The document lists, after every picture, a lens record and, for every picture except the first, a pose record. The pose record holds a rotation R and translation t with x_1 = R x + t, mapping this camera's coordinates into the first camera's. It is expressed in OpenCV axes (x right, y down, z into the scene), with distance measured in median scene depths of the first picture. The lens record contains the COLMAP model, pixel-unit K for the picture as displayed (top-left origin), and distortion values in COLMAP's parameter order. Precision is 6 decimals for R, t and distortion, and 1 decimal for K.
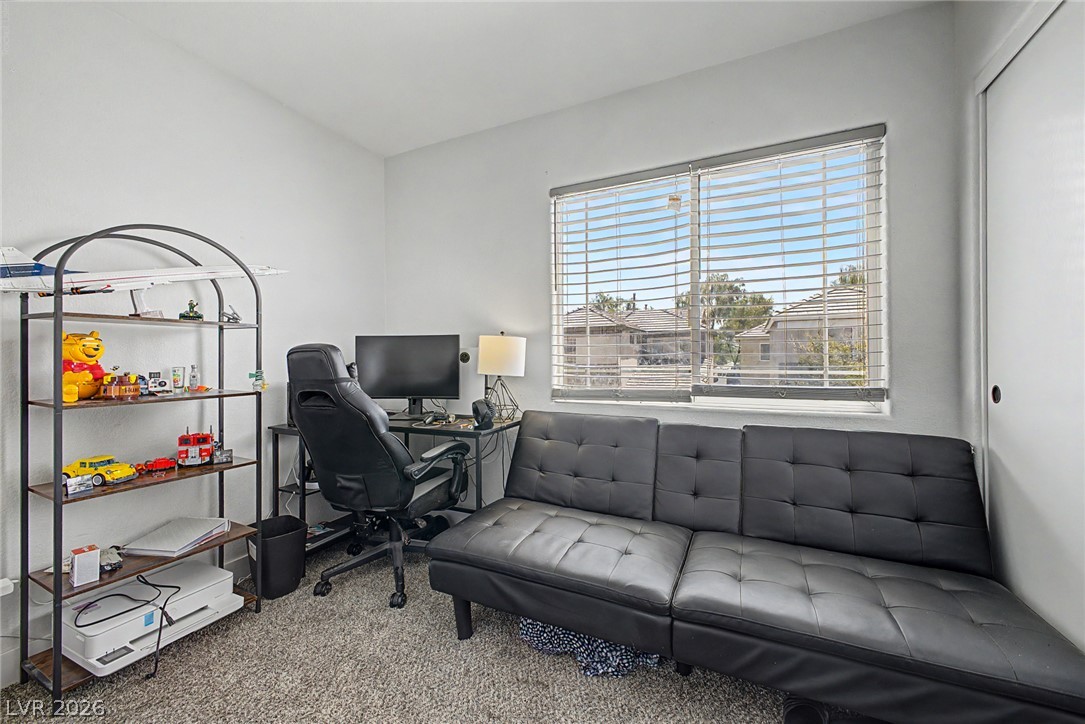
lens RADIAL K [[433.7, 0, 543.1], [0, 433.7, 355.3], [0, 0, 1]] dist [0.024892, -0.010514]
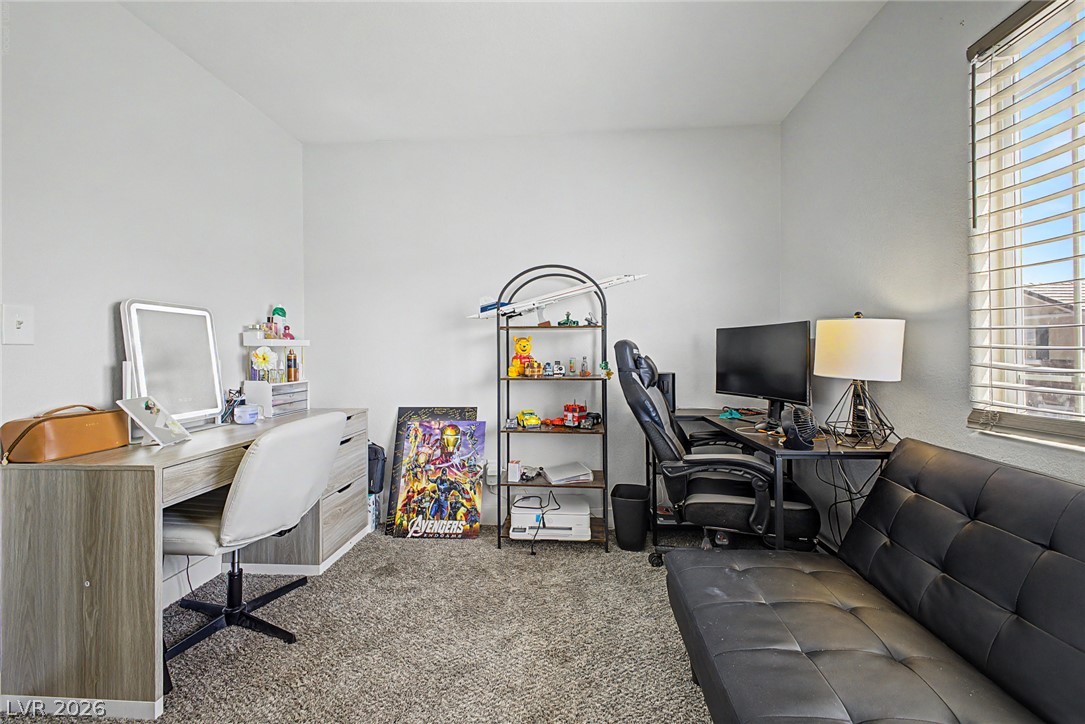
lens RADIAL K [[433.7, 0, 543.1], [0, 433.7, 355.3], [0, 0, 1]] dist [0.024892, -0.010514]
pose [[0.355241, 0.008756, -0.934734, 0.490601], [0.004257, 0.999931, 0.010985, 0.002504], [0.934765, -0.007882, 0.355179, 0.415925]]
